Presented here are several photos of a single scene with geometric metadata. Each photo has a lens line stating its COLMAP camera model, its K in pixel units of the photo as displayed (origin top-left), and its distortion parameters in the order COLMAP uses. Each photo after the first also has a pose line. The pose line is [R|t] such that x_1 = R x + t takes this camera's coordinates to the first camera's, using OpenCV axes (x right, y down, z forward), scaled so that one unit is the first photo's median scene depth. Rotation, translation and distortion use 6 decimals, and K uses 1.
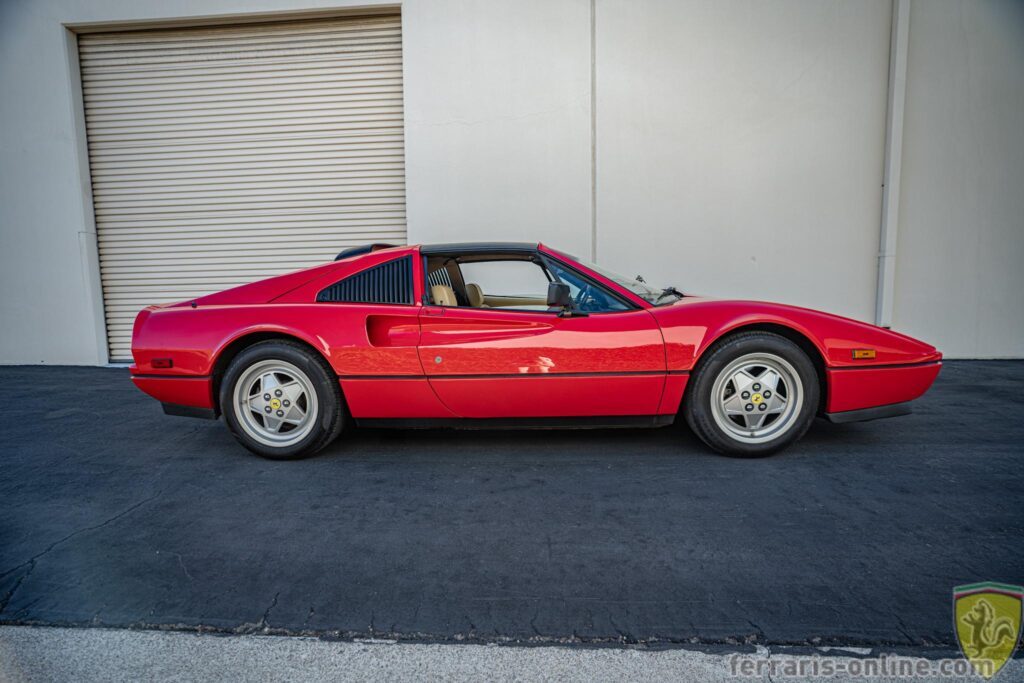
lens RADIAL K [[461.0, 0, 512.7], [0, 461.0, 349.2], [0, 0, 1]] dist [-0.049444, 0.014620]
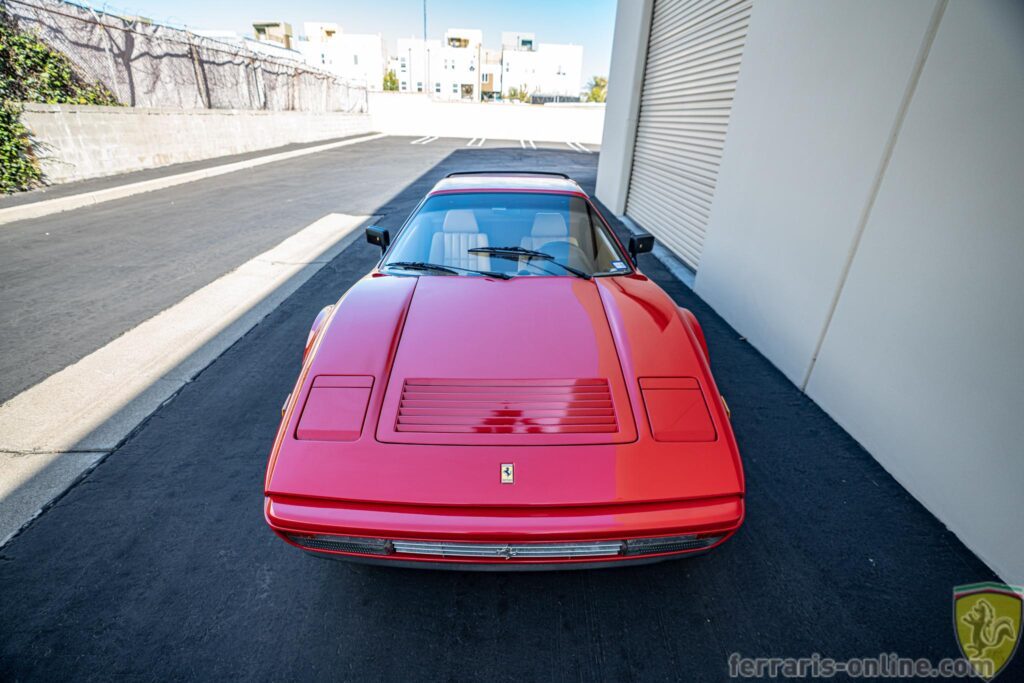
lens RADIAL K [[461.0, 0, 508.5], [0, 461.0, 340.9], [0, 0, 1]] dist [-0.049444, 0.014620]
pose [[0.043881, 0.453741, -0.890053, 1.422179], [-0.160391, 0.882554, 0.442011, -0.493794], [0.986078, 0.123360, 0.111503, 1.239041]]
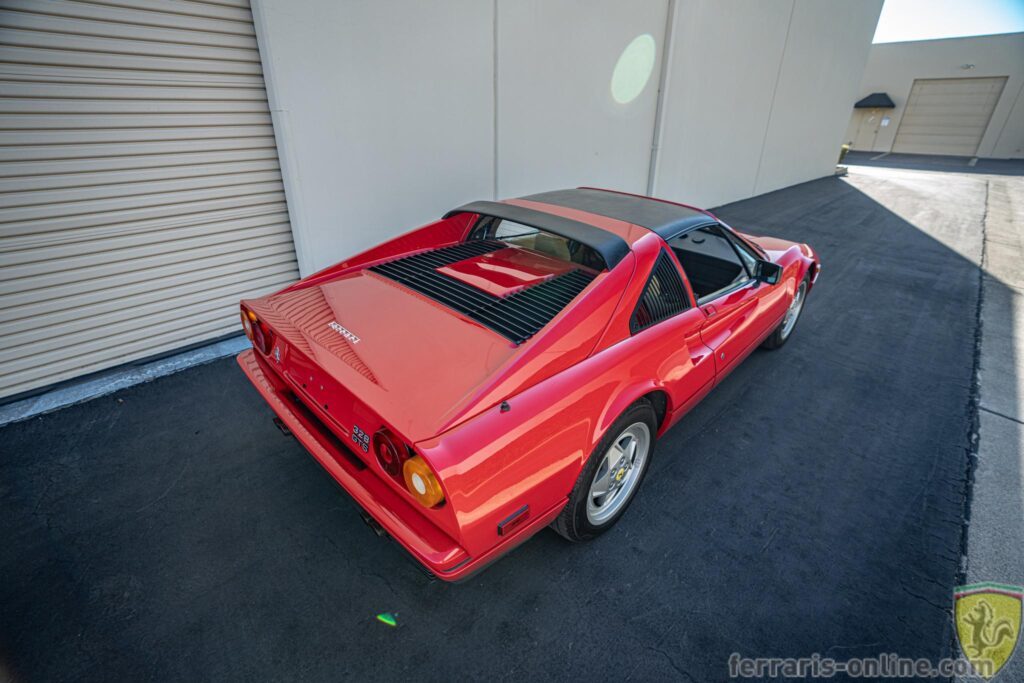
lens RADIAL K [[461.0, 0, 510.1], [0, 461.0, 346.6], [0, 0, 1]] dist [-0.049444, 0.014620]
pose [[0.669015, -0.318061, 0.671756, -1.144515], [0.068717, 0.926408, 0.370197, -0.403916], [-0.740066, -0.201507, 0.641637, 0.691883]]
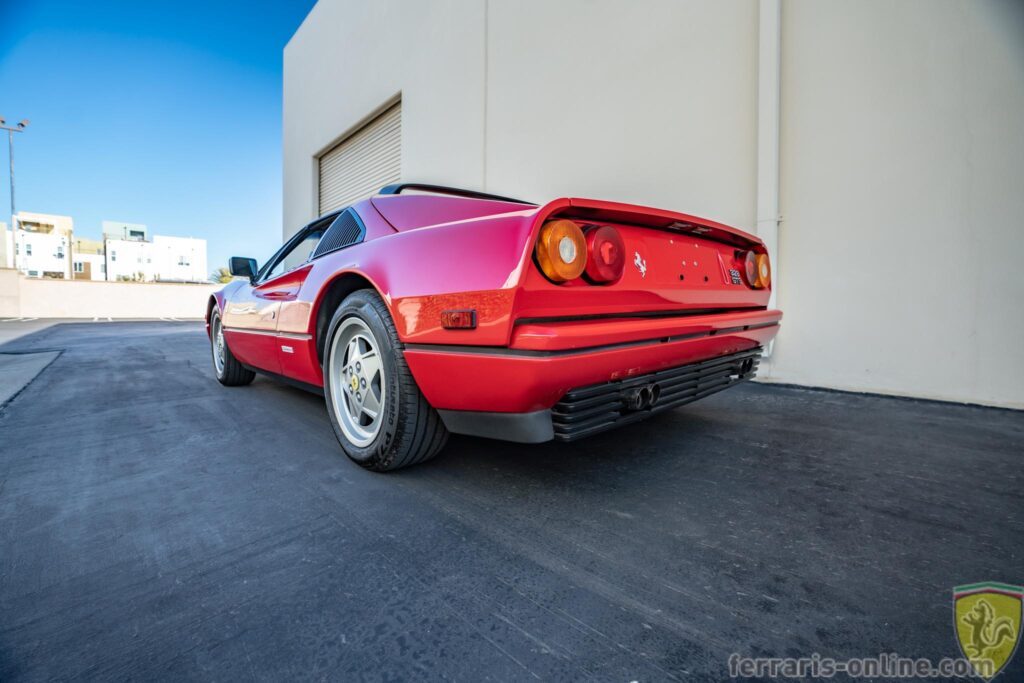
lens RADIAL K [[461.0, 0, 505.3], [0, 461.0, 343.5], [0, 0, 1]] dist [-0.049444, 0.014620]
pose [[0.697671, 0.061009, -0.713816, 2.179970], [-0.102046, 0.994671, -0.014725, 0.034090], [0.709114, 0.083115, 0.700178, 0.606875]]
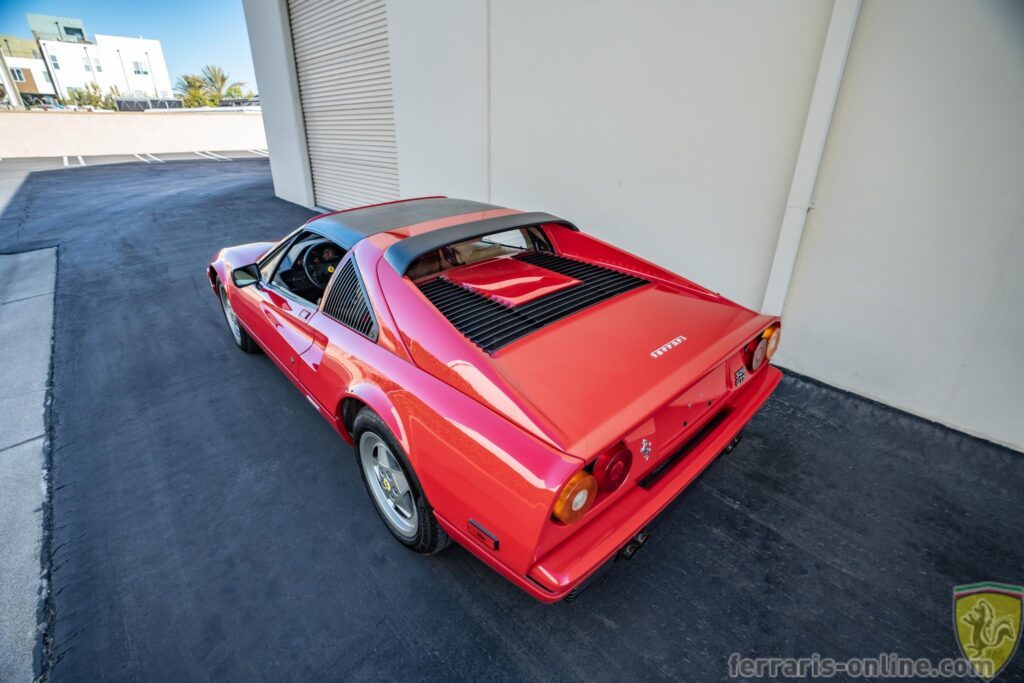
lens RADIAL K [[461.0, 0, 508.9], [0, 461.0, 346.4], [0, 0, 1]] dist [-0.049444, 0.014620]
pose [[0.698100, 0.330124, -0.635354, 2.099583], [-0.107195, 0.925553, 0.363127, -0.439270], [0.707930, -0.185392, 0.681516, 0.587943]]
